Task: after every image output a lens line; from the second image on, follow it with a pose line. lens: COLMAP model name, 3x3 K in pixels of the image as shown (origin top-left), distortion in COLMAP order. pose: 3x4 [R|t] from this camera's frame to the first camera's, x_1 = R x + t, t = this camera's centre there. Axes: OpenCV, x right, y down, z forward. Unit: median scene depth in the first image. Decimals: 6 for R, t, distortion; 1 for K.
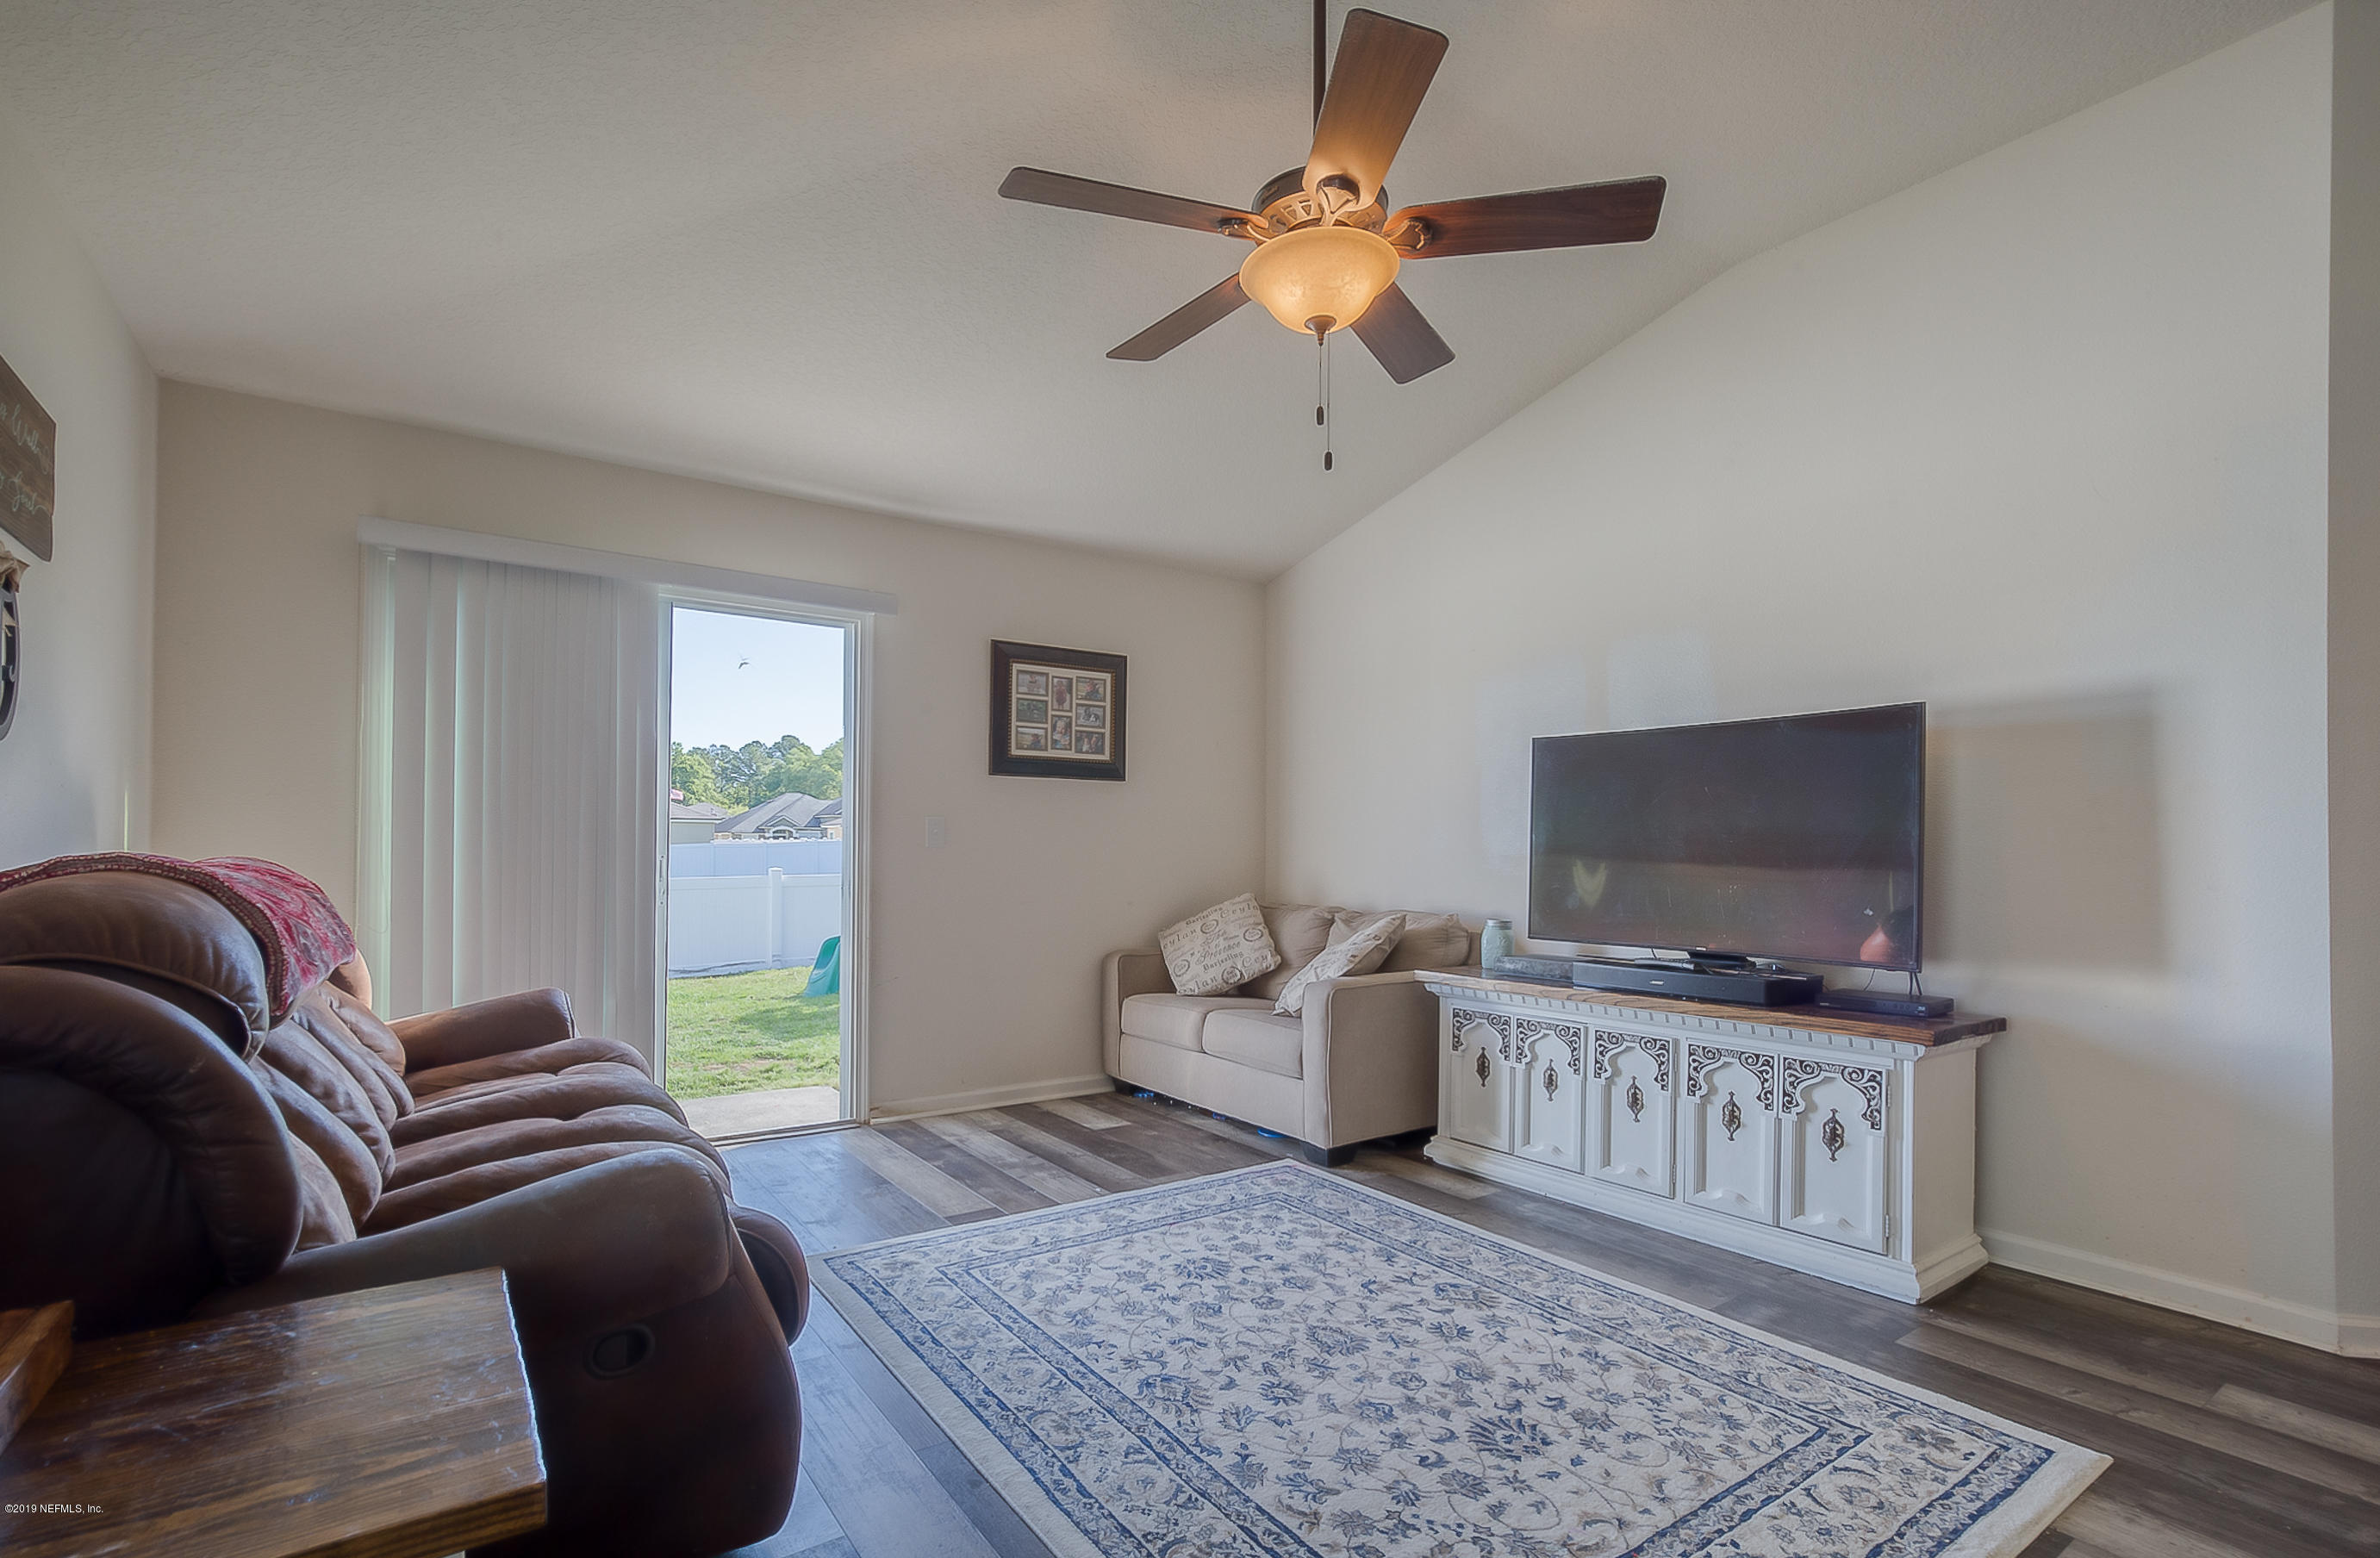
lens RADIAL K [[1085.6, 0, 1217.5], [0, 1085.6, 845.9], [0, 0, 1]] dist [-0.014196, -0.000310]
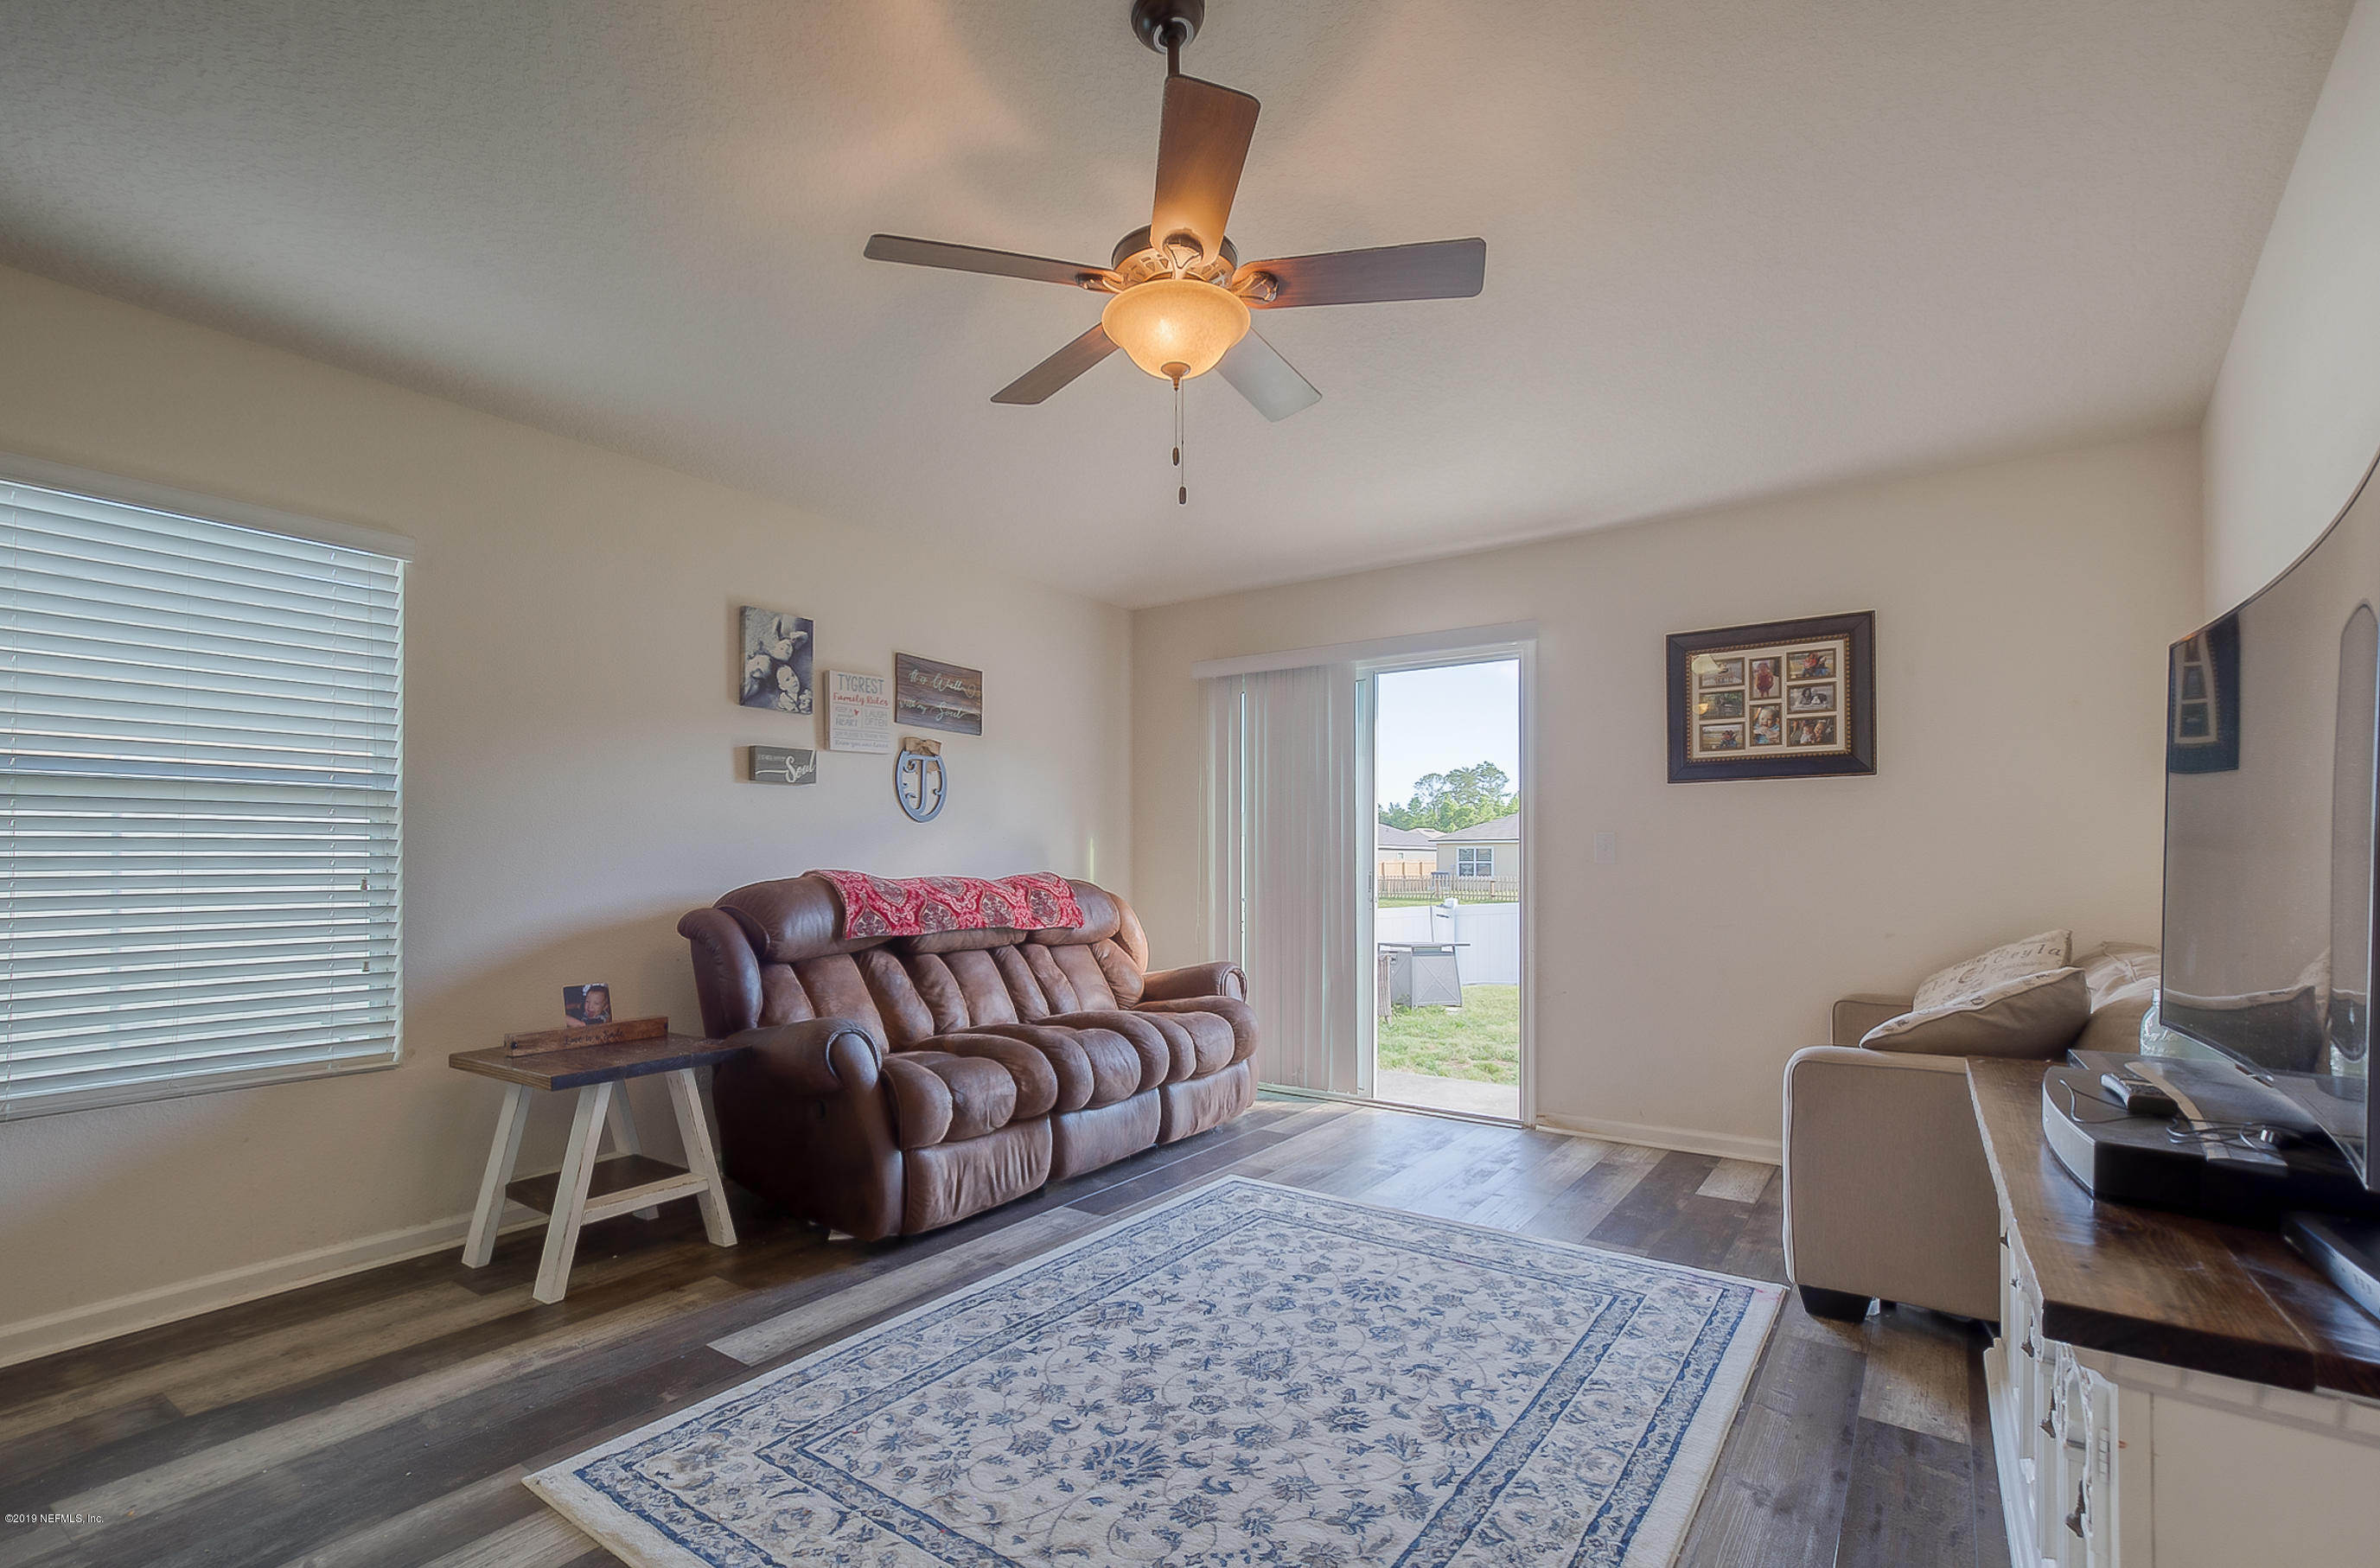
lens RADIAL K [[1089.0, 0, 1168.7], [0, 1089.0, 856.6], [0, 0, 1]] dist [-0.008454, 0.001802]
pose [[0.315096, -0.015253, -0.948937, 0.789267], [0.006767, 0.999882, -0.013825, 0.008909], [0.949036, -0.002066, 0.315162, 0.469803]]
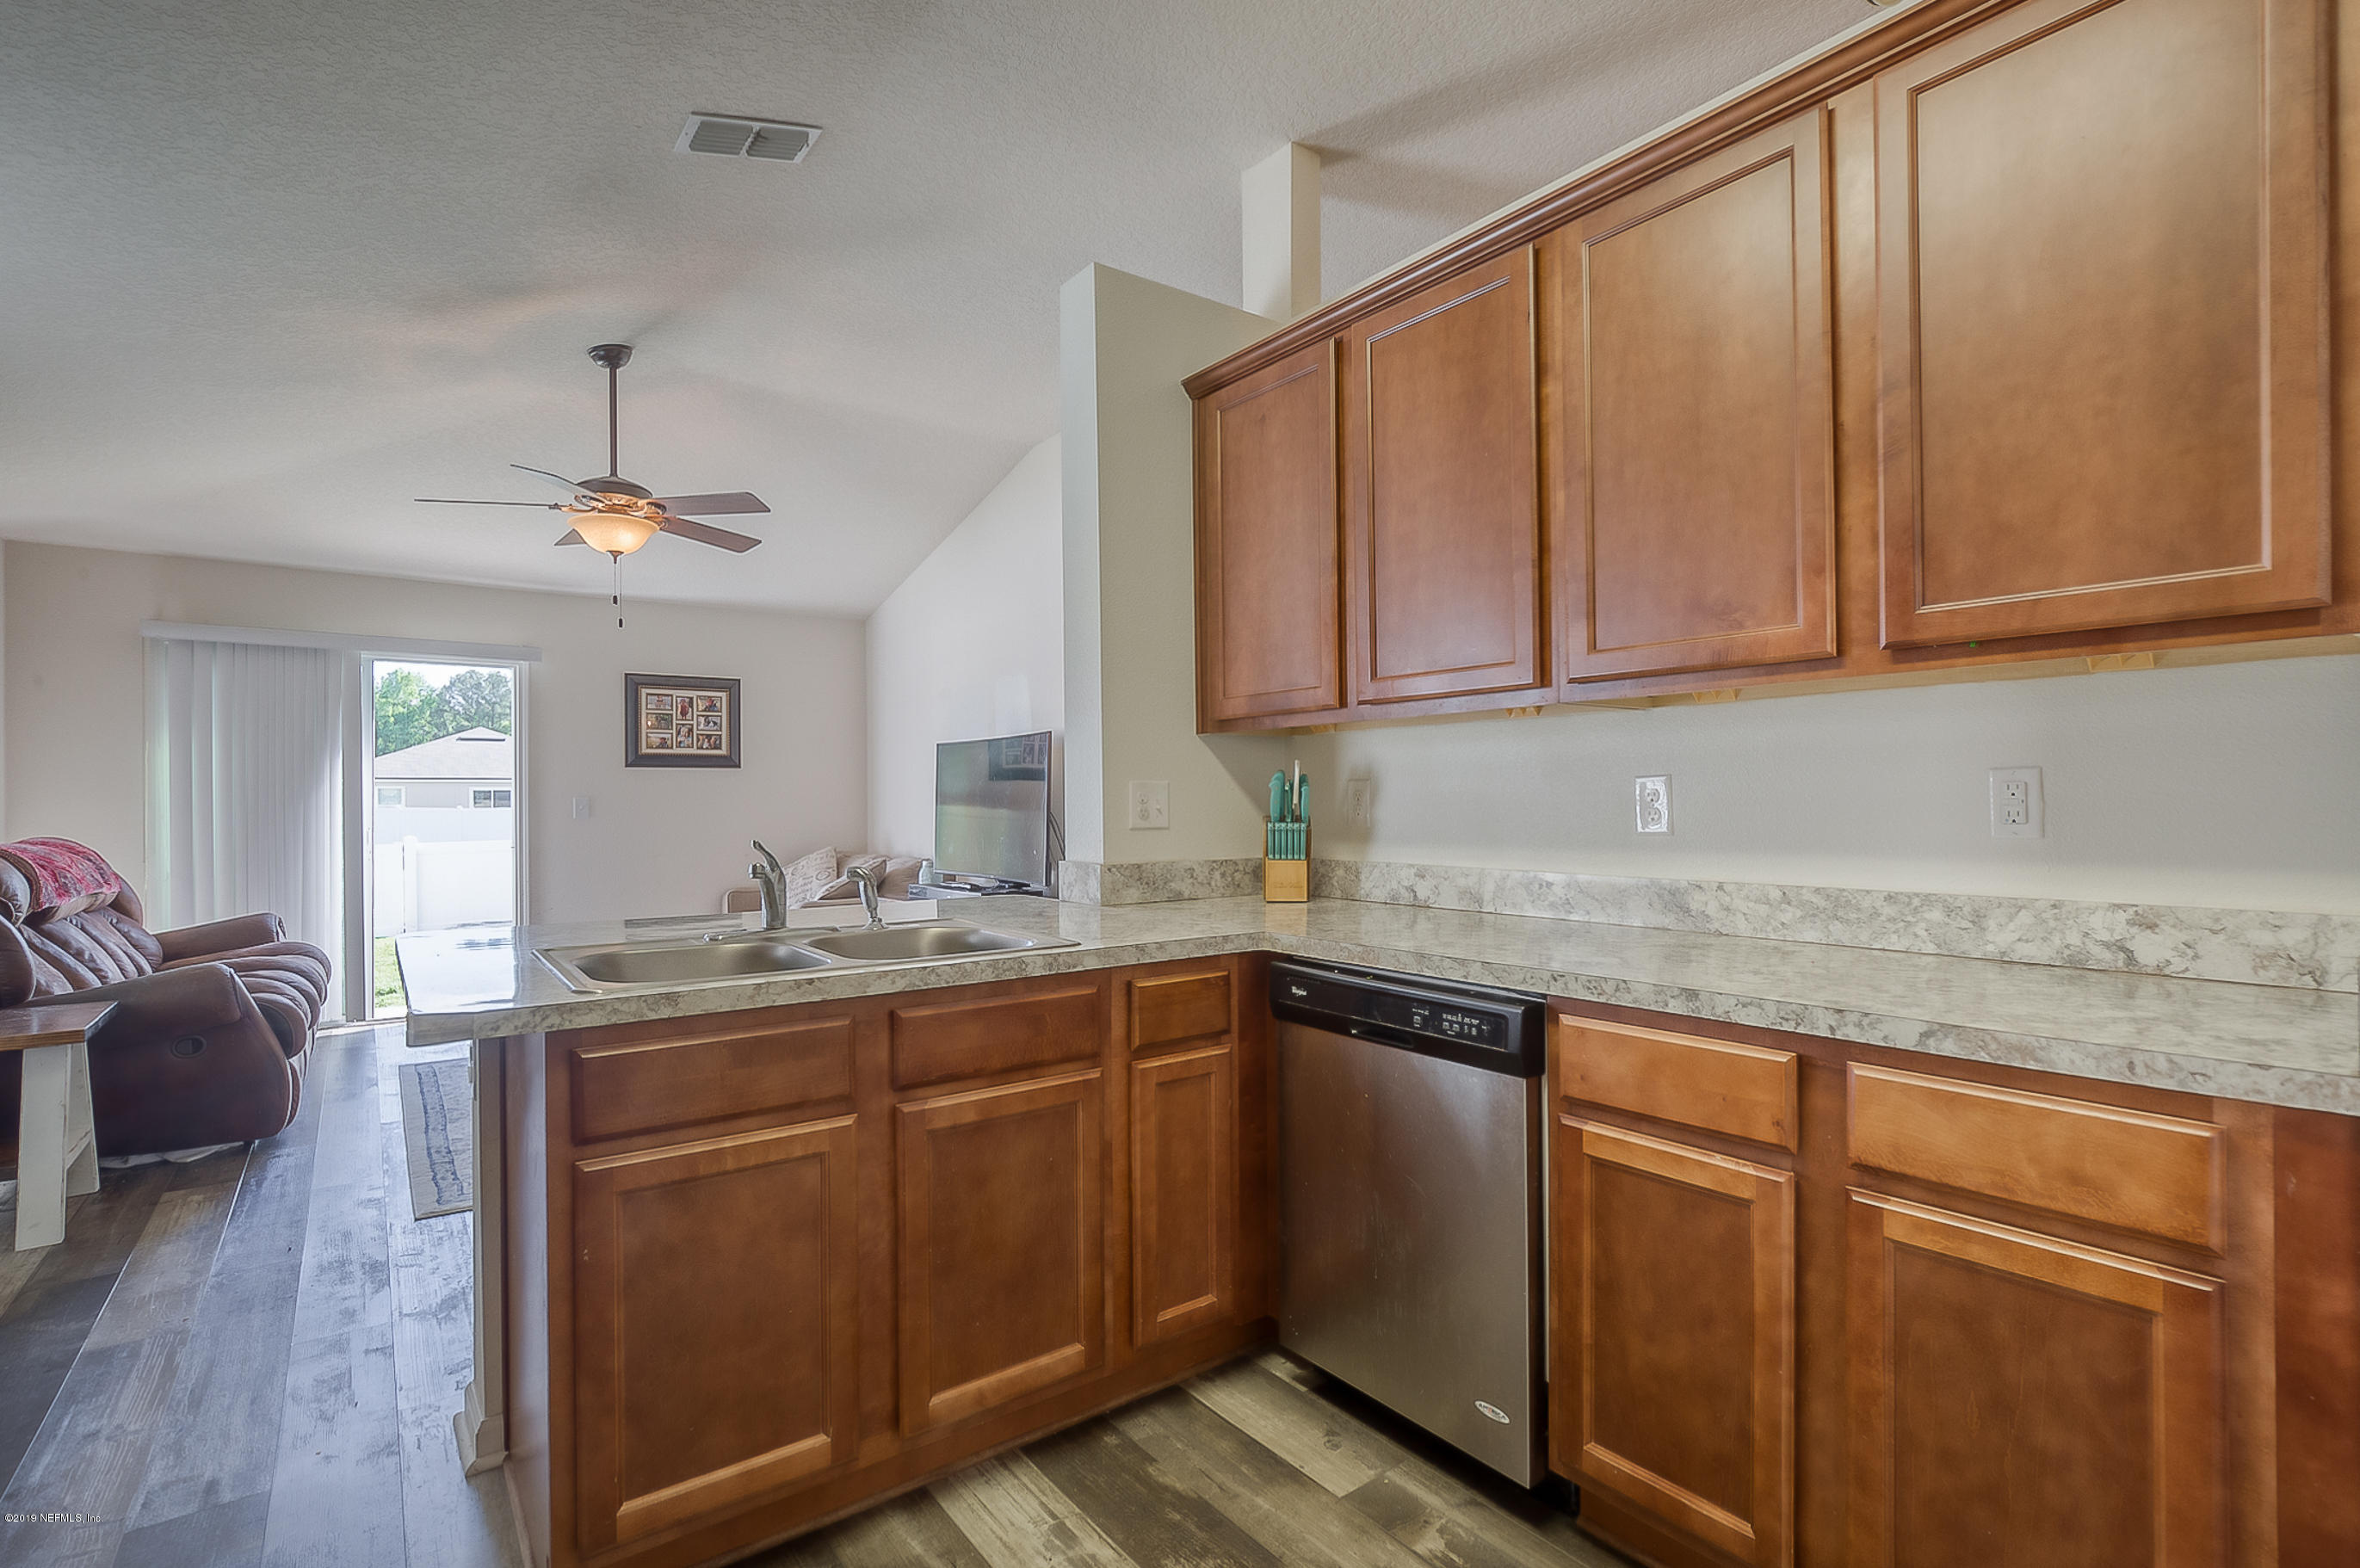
lens RADIAL K [[1079.8, 0, 1181.8], [0, 1079.8, 798.2], [0, 0, 1]] dist [-0.008454, 0.001802]
pose [[0.999813, -0.012444, 0.014782, 0.758258], [0.012404, 0.999919, 0.002786, -0.029428], [-0.014815, -0.002602, 0.999887, -0.655526]]
